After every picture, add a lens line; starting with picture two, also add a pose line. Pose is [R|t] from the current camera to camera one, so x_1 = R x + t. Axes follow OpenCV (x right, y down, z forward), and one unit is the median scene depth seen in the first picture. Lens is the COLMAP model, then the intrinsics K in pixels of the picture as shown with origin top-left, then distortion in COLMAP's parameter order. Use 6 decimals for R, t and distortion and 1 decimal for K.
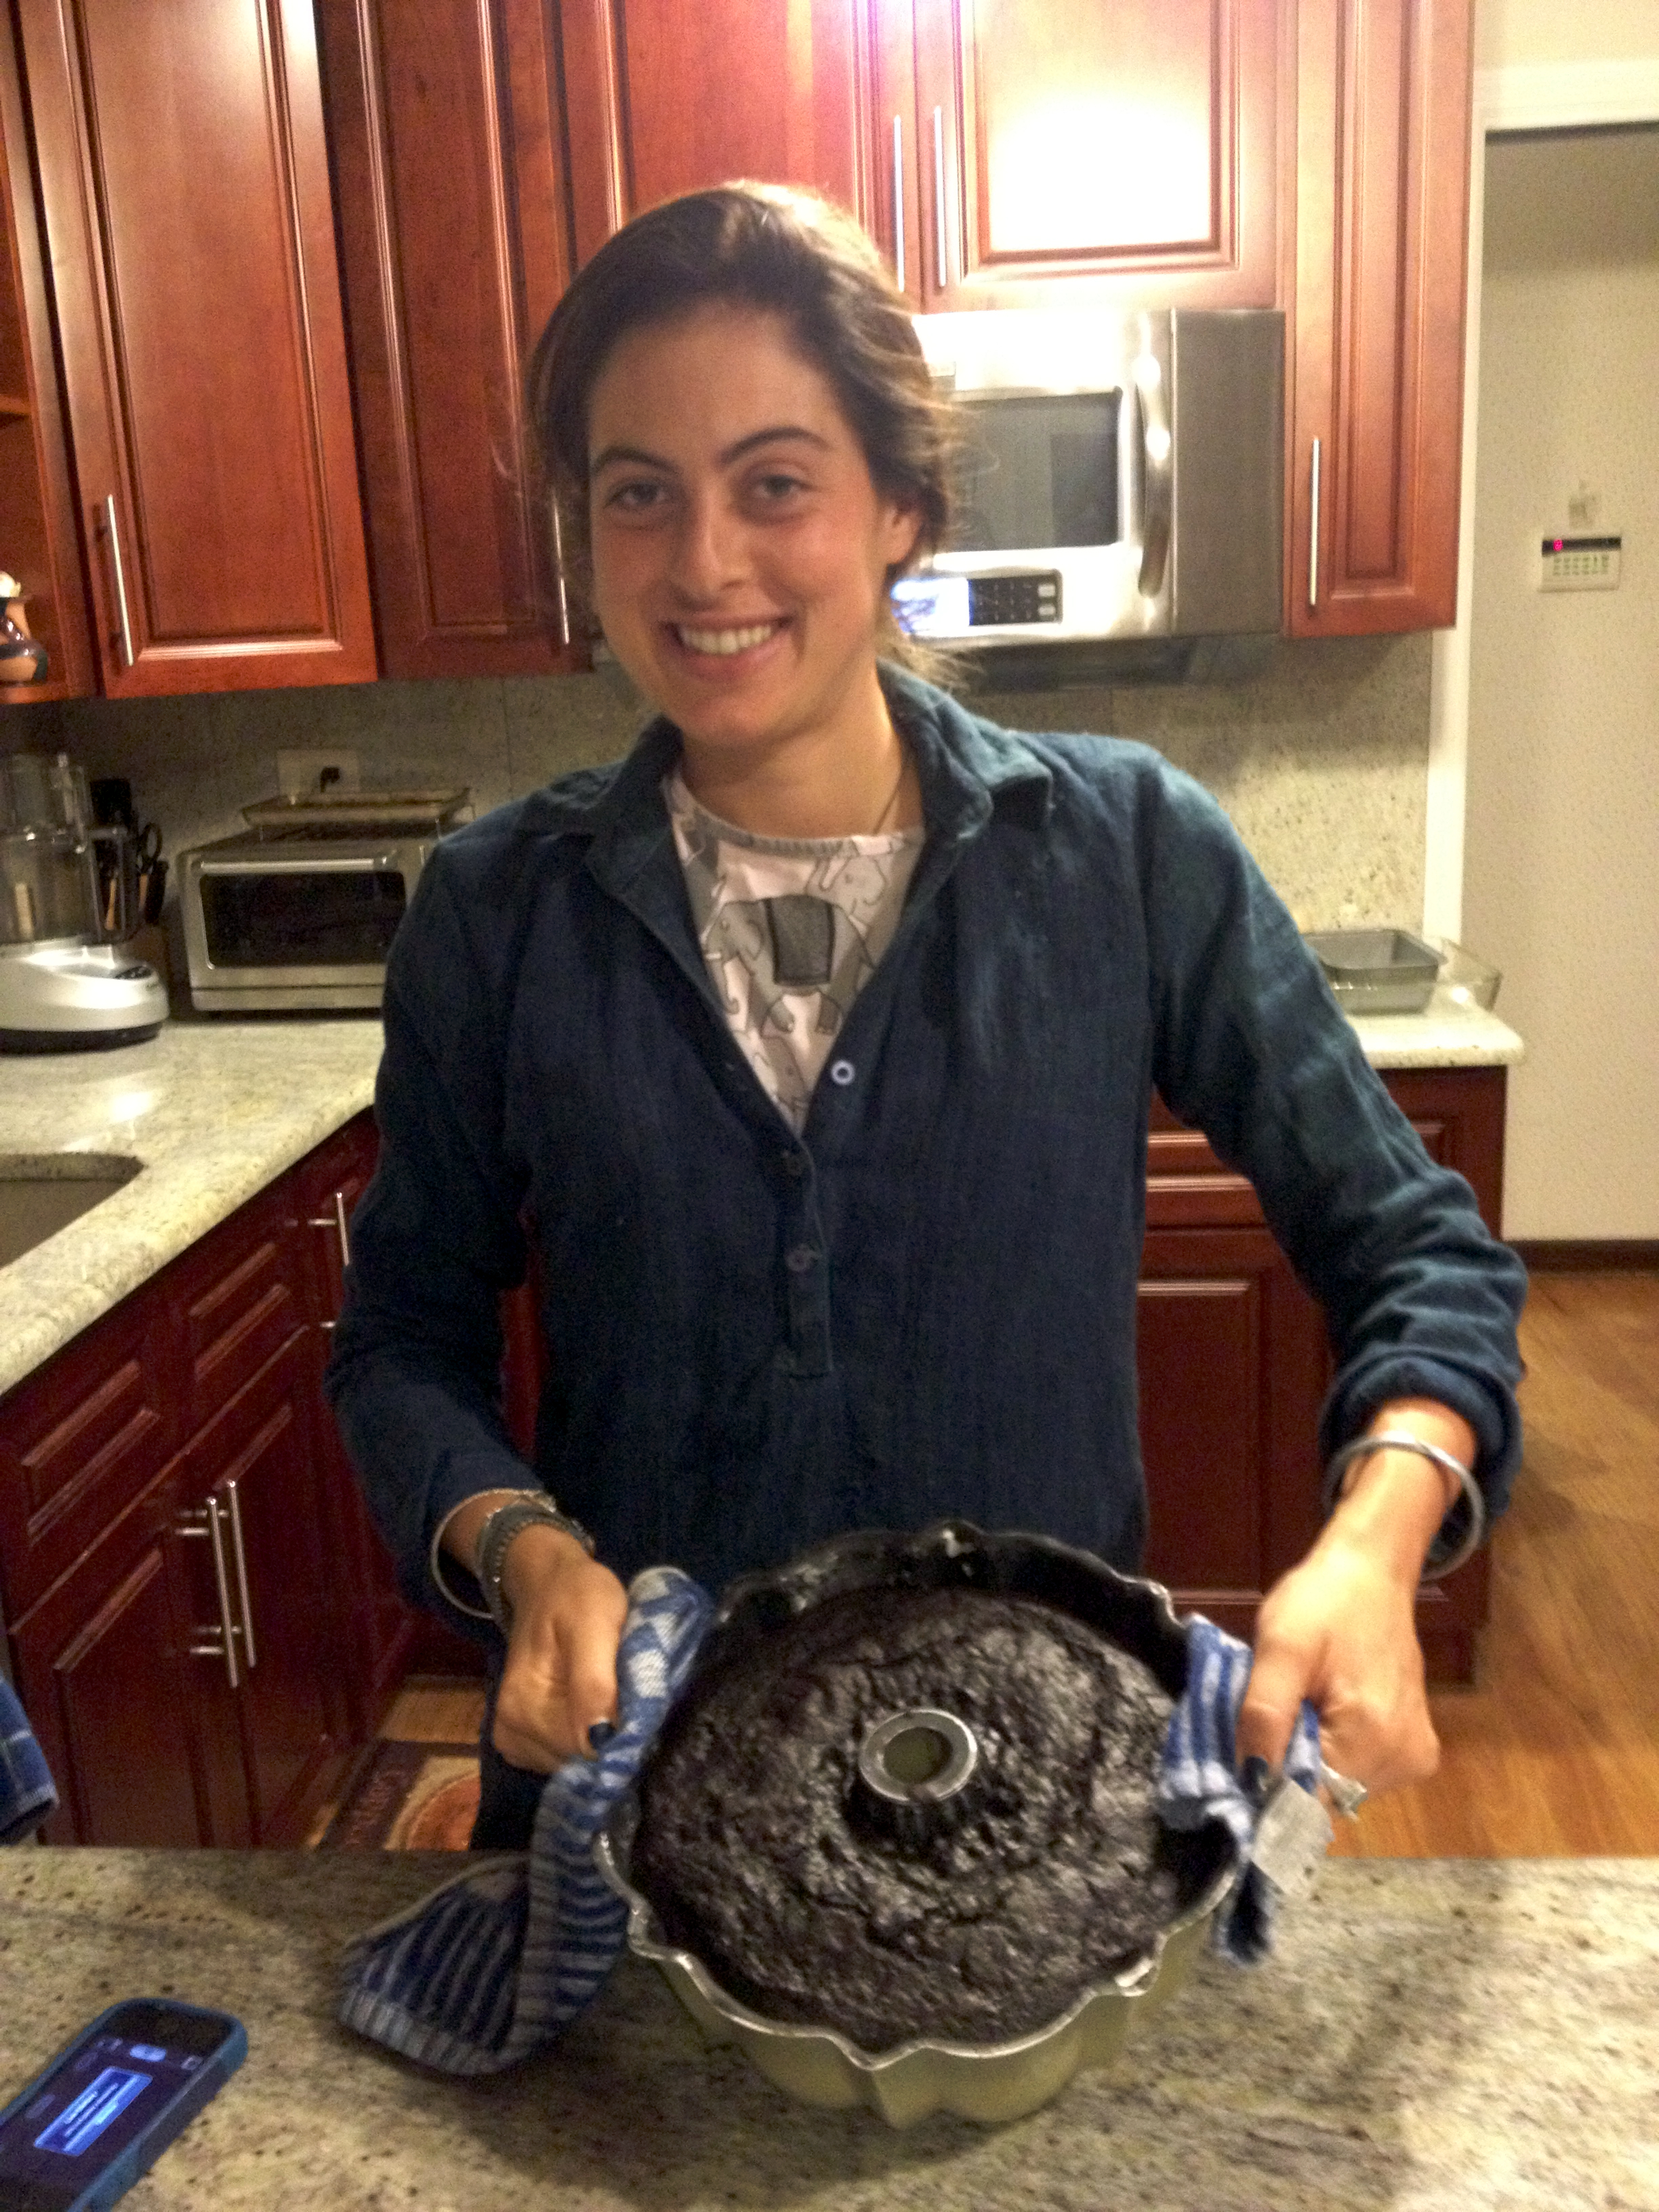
lens RADIAL K [[2008.2, 0, 829.5], [0, 2008.2, 1106.0], [0, 0, 1]] dist [0.123680, -0.204285]
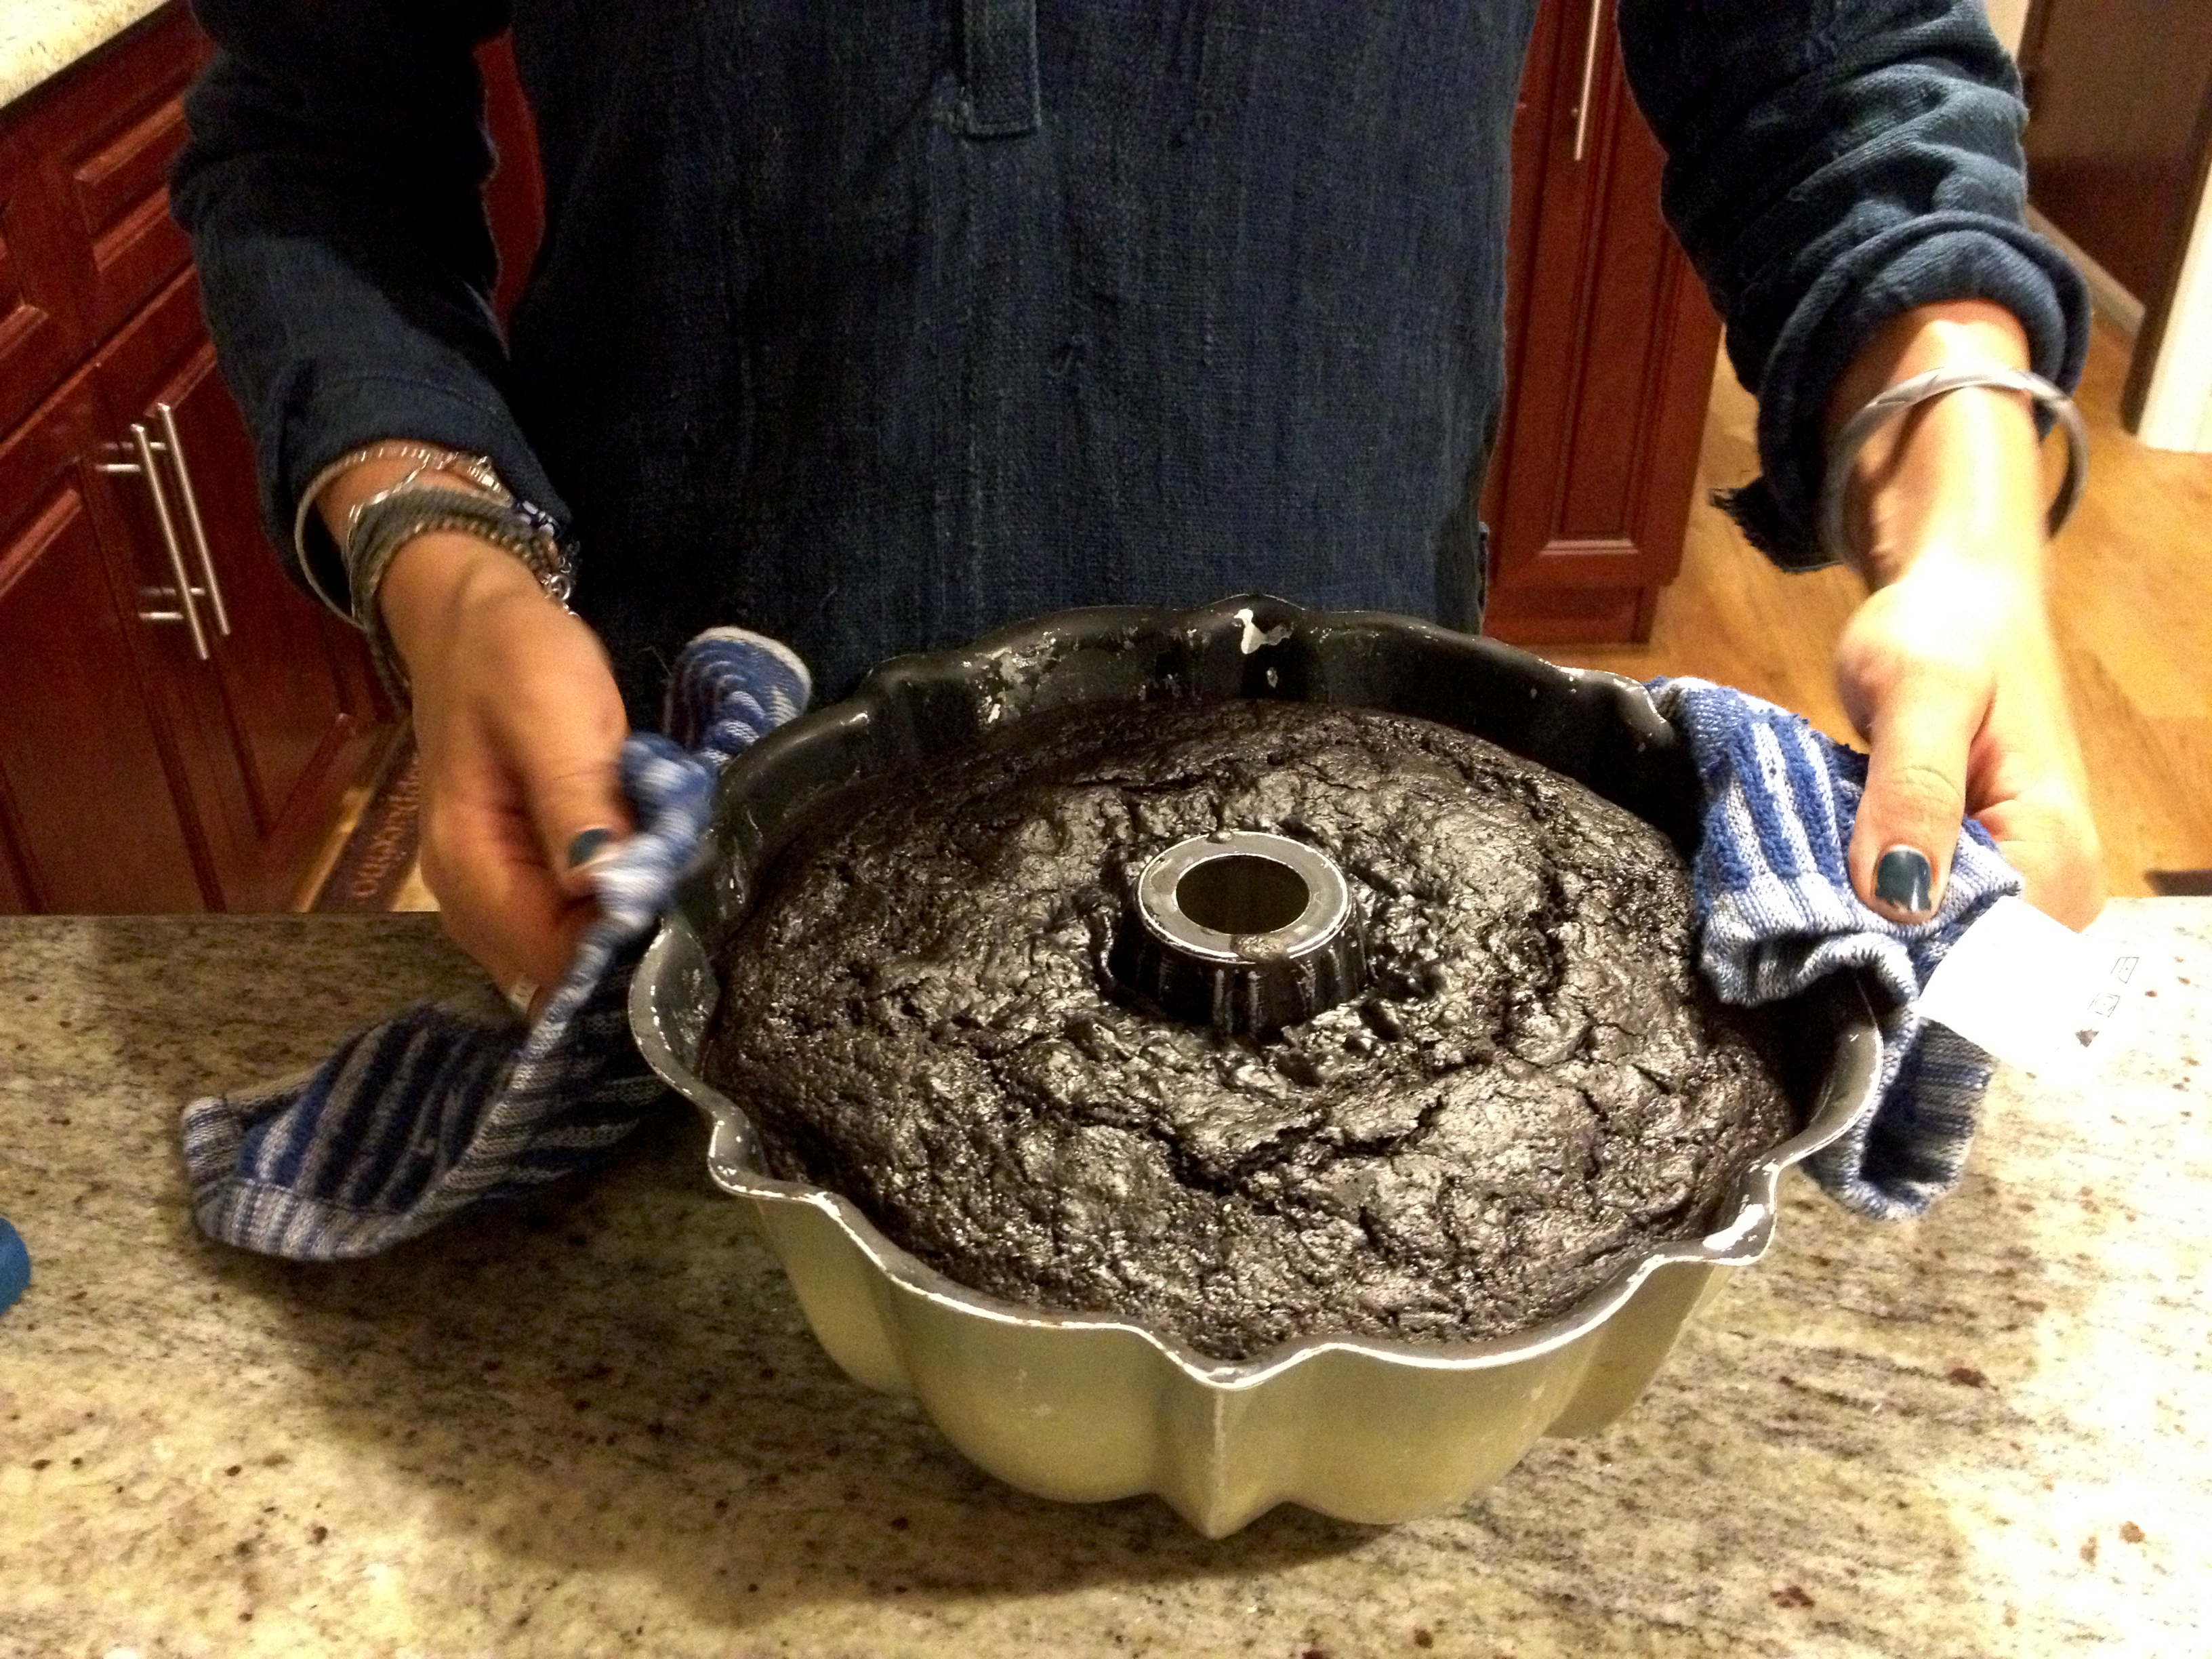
lens RADIAL K [[2070.0, 0, 1106.0], [0, 2070.0, 829.5], [0, 0, 1]] dist [-0.003197, -0.006704]
pose [[0.995682, -0.016885, 0.091276, -0.037620], [-0.016615, 0.935017, 0.354213, 0.143526], [-0.091325, -0.354200, 0.930700, 0.503586]]
